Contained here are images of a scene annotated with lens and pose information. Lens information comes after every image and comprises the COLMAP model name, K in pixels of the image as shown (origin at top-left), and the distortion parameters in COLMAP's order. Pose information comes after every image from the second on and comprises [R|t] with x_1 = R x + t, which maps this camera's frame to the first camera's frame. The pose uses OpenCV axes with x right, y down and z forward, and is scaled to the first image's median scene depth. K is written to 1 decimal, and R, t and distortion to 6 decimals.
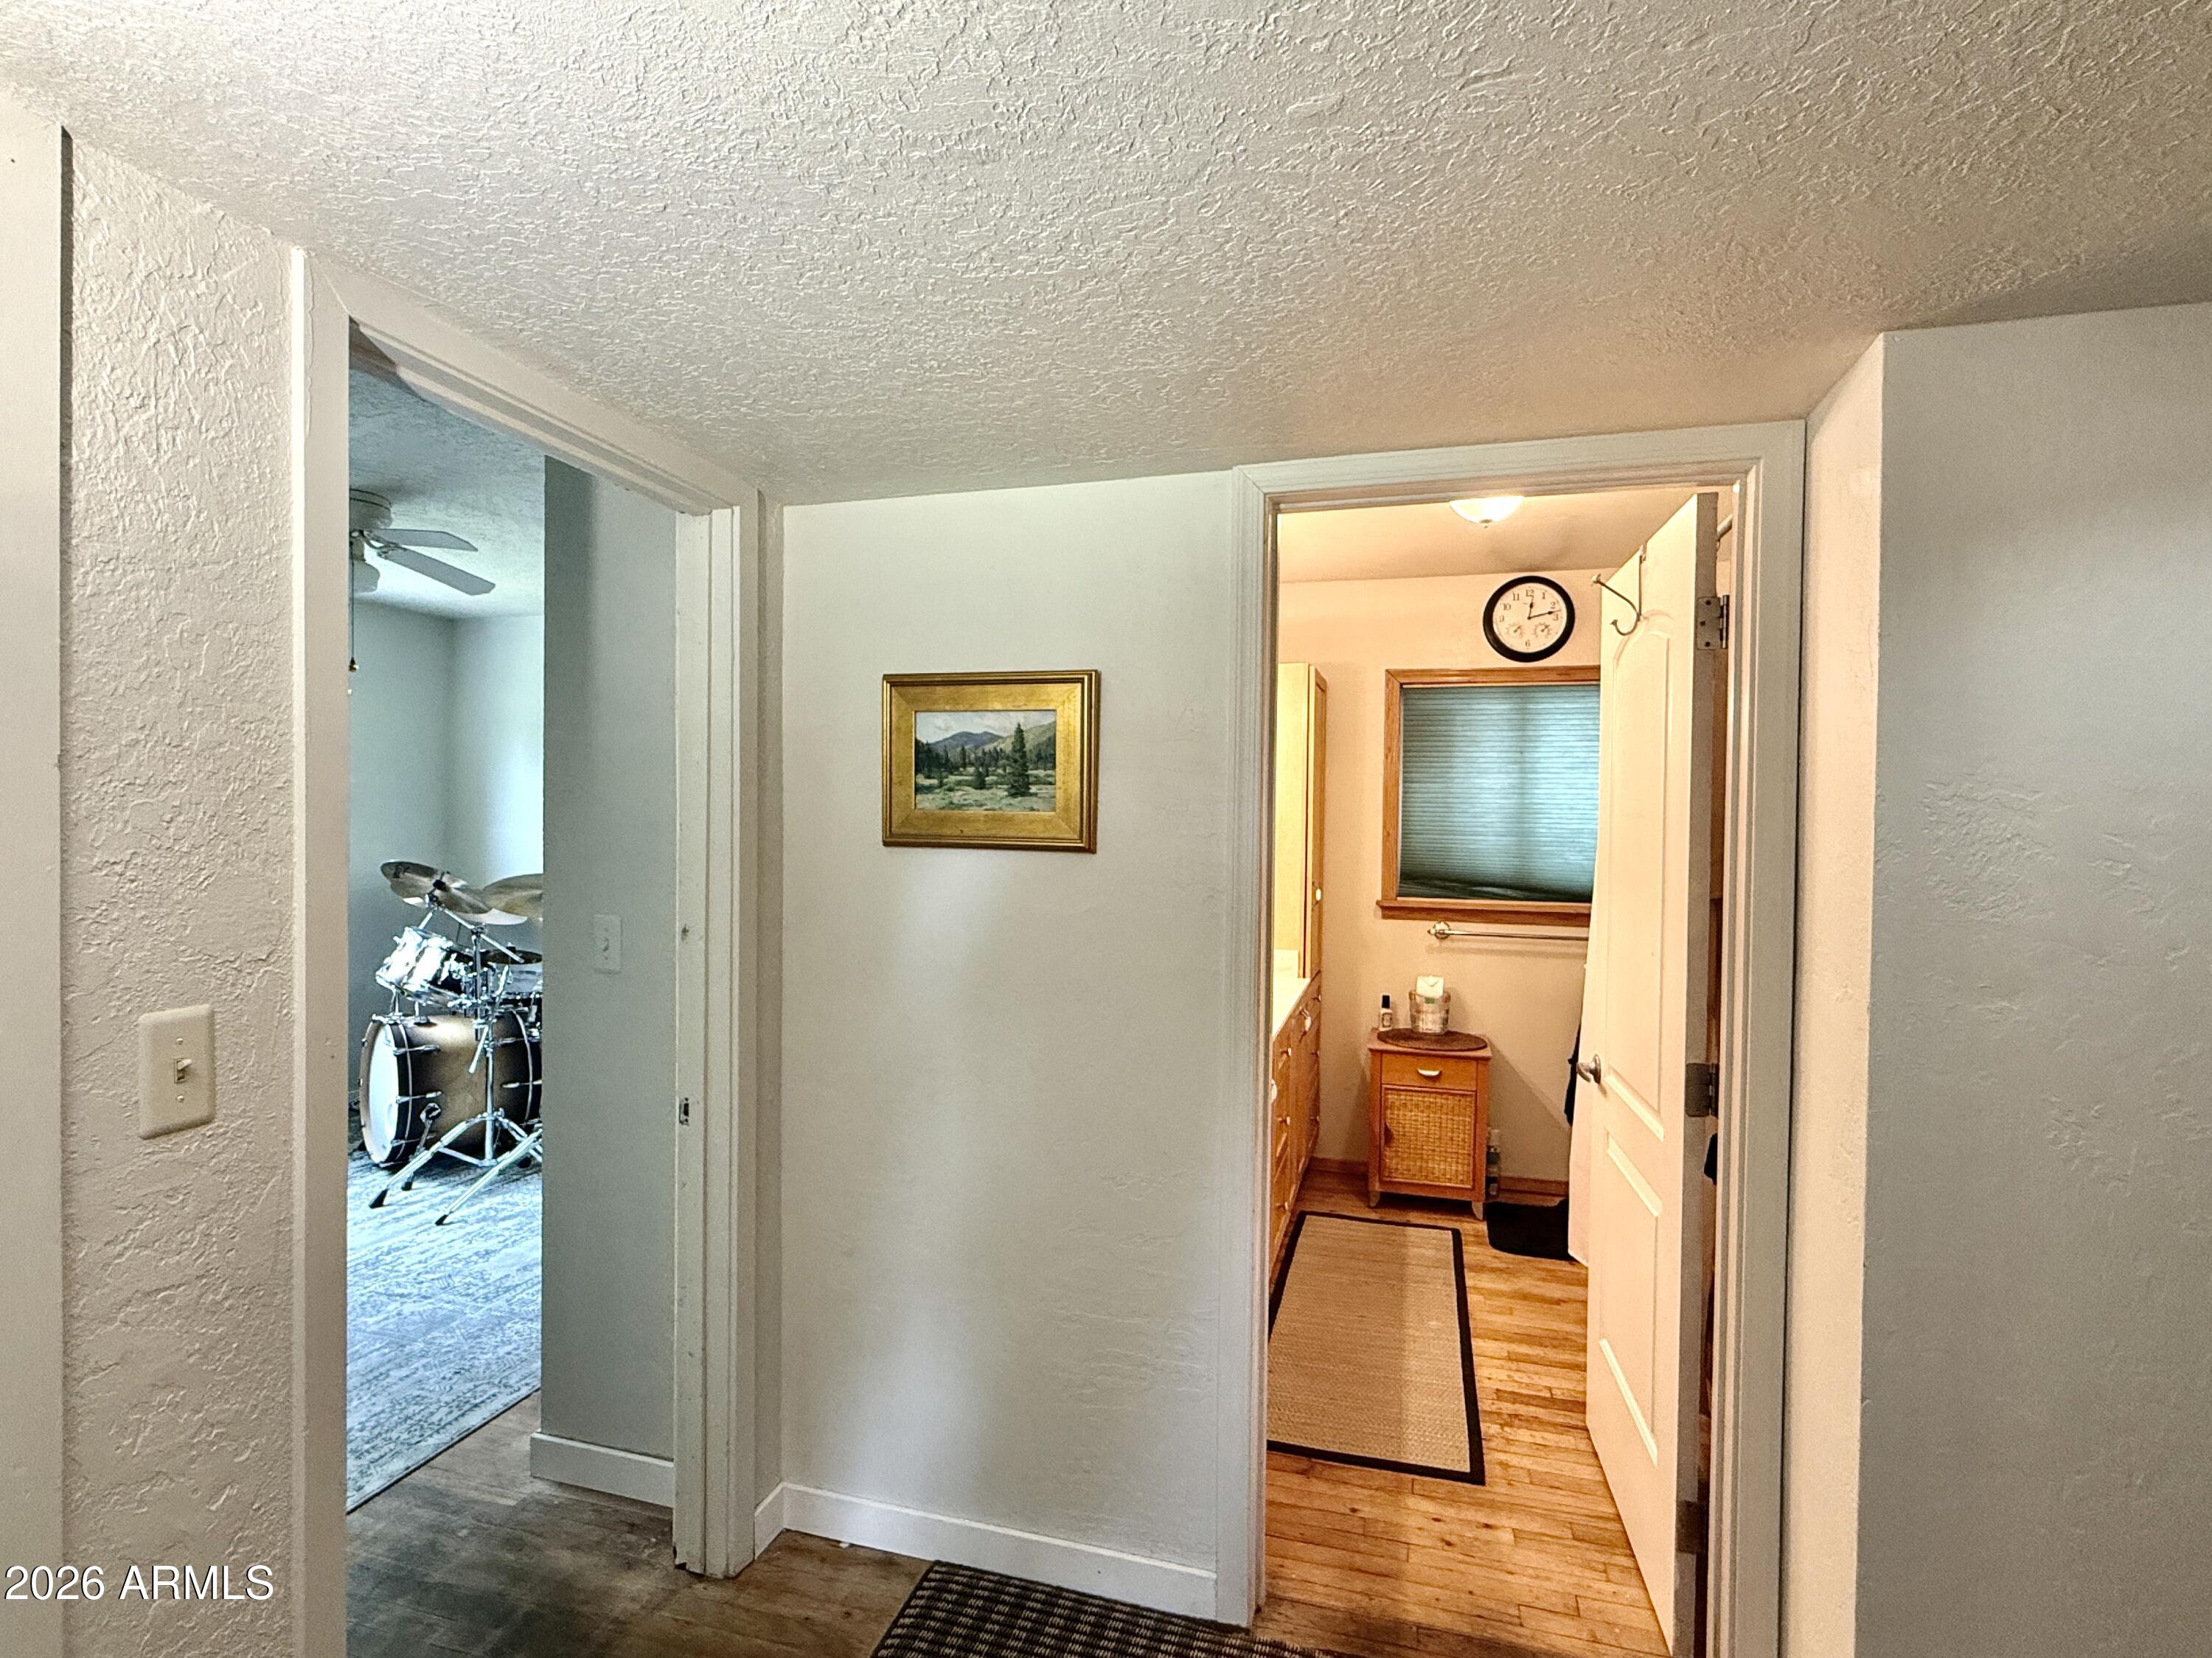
lens RADIAL K [[1059.3, 0, 1107.0], [0, 1059.3, 838.7], [0, 0, 1]] dist [-0.002600, 0.000518]
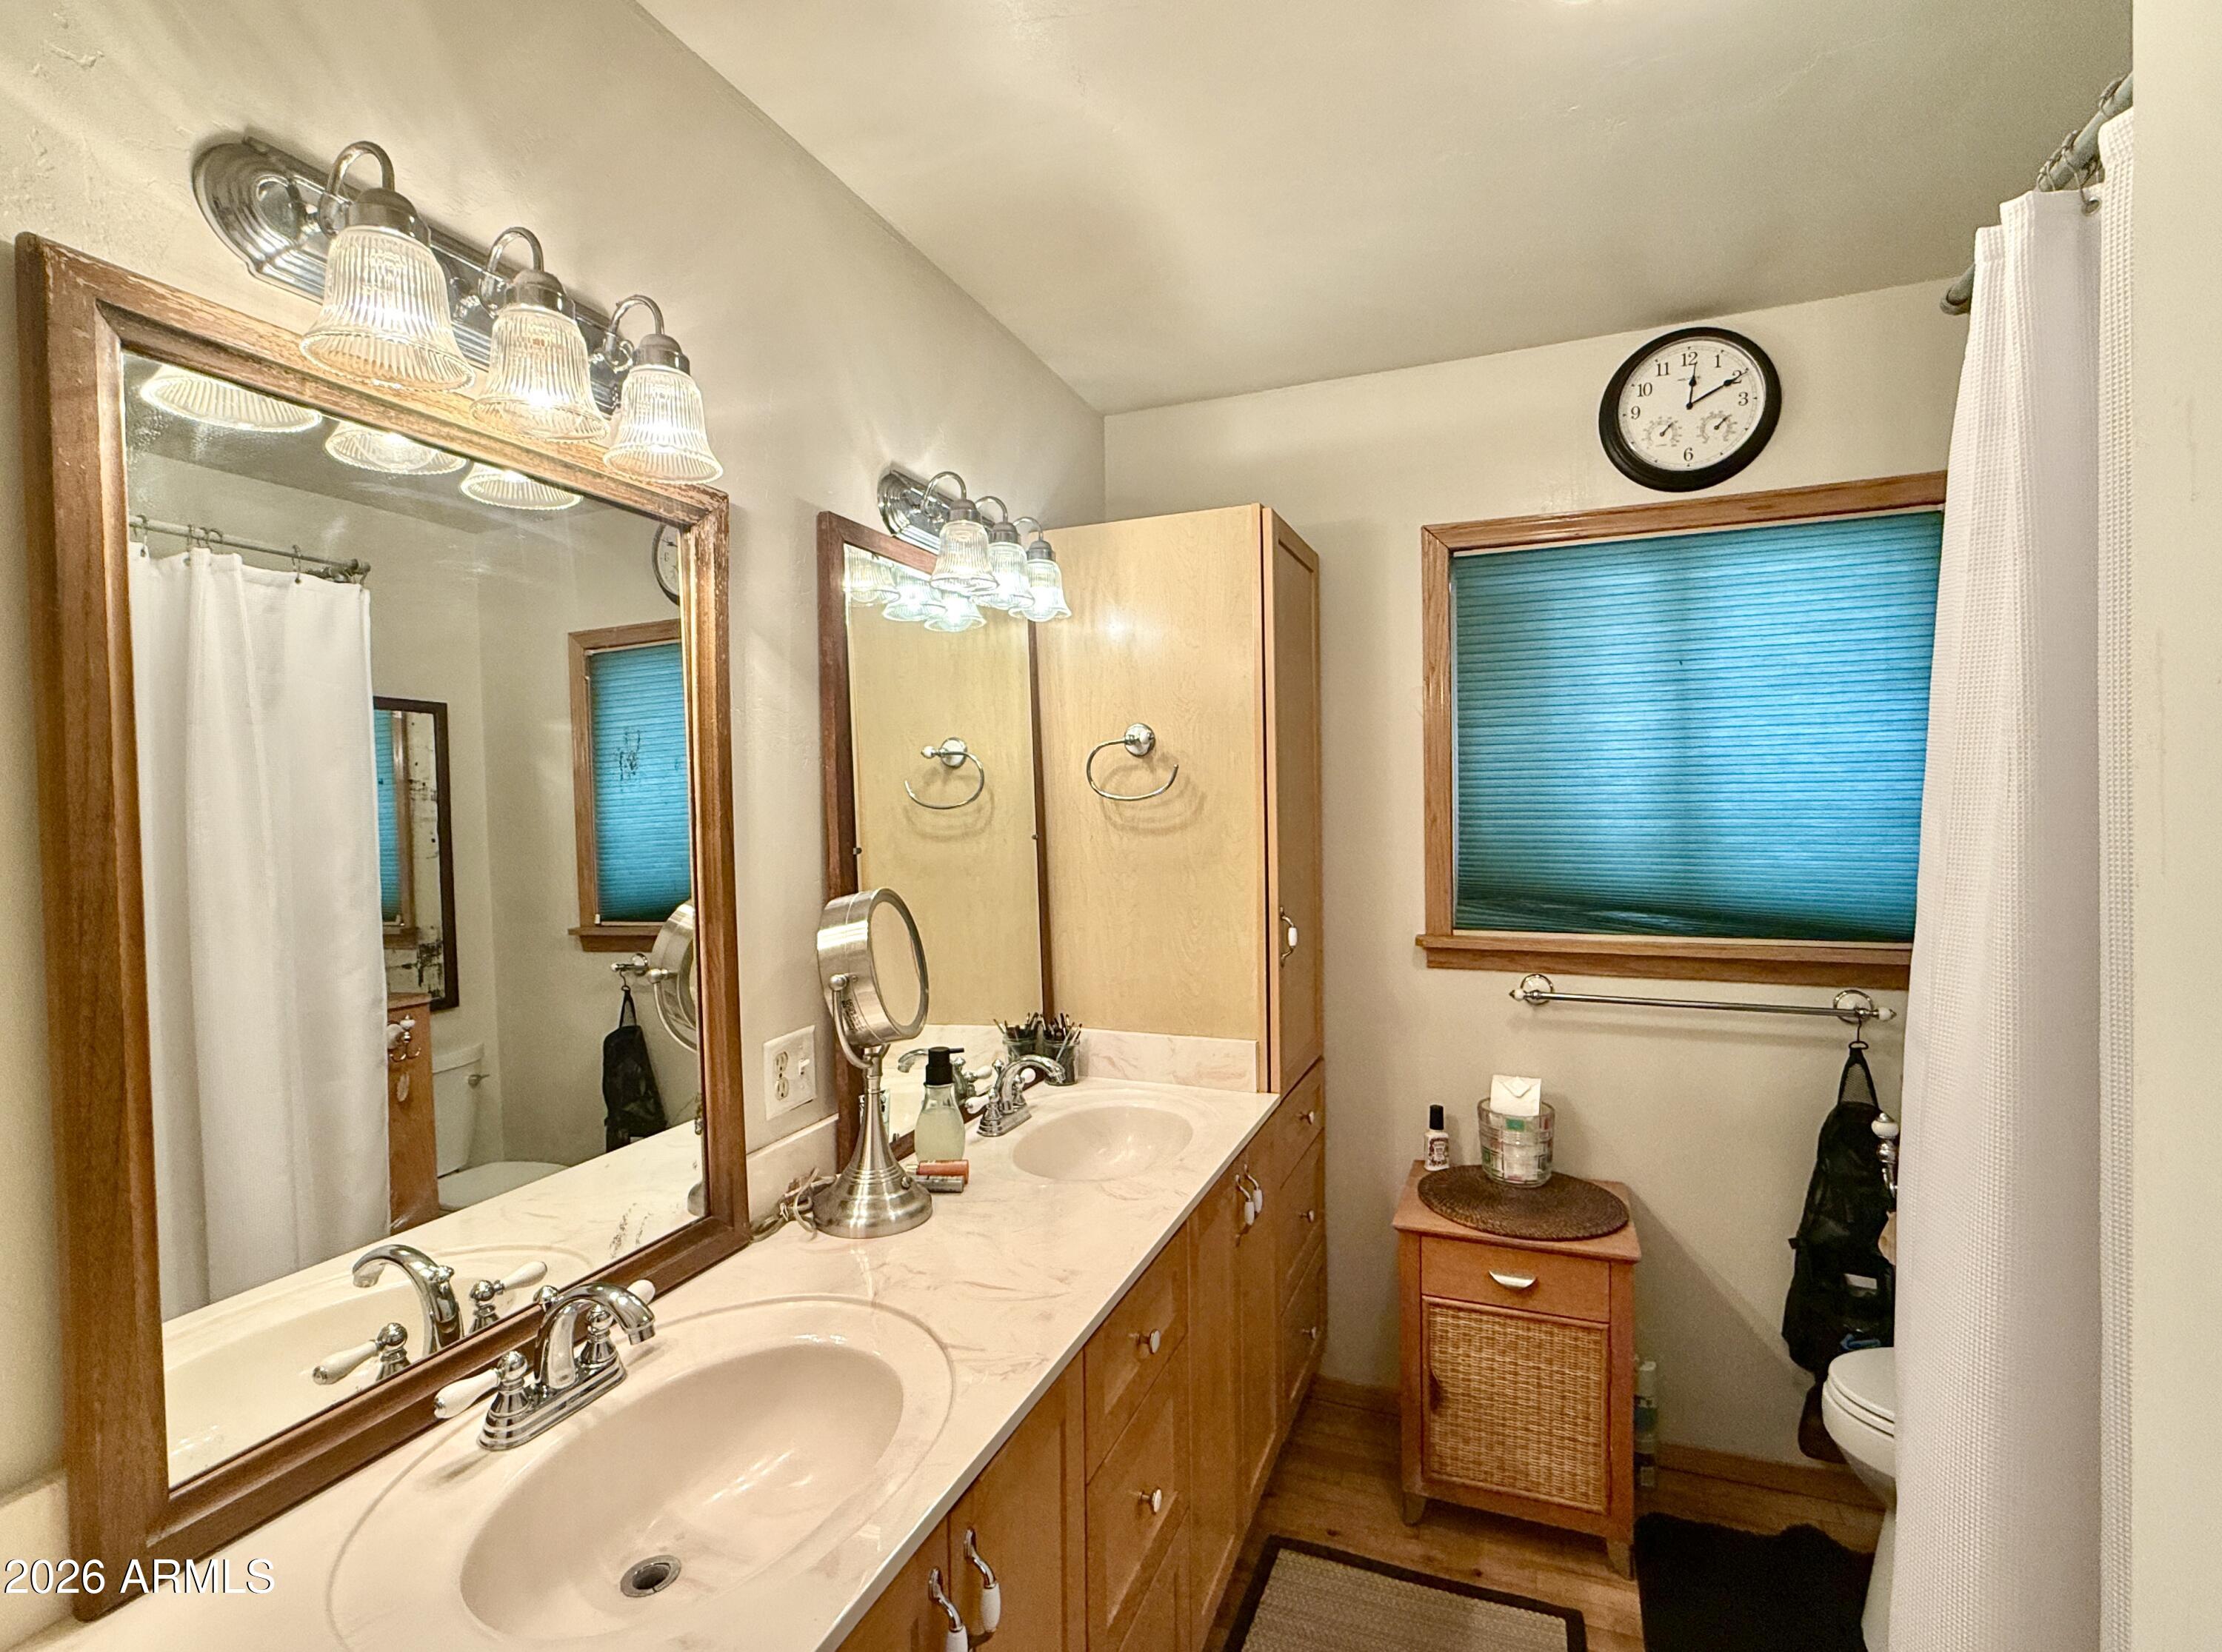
lens RADIAL K [[1064.0, 0, 1107.9], [0, 1064.0, 816.2], [0, 0, 1]] dist [-0.002600, 0.000518]
pose [[0.994994, -0.023753, -0.097071, 0.152709], [0.023563, 0.999718, -0.003101, -0.008001], [0.097117, 0.000799, 0.995273, 0.434555]]
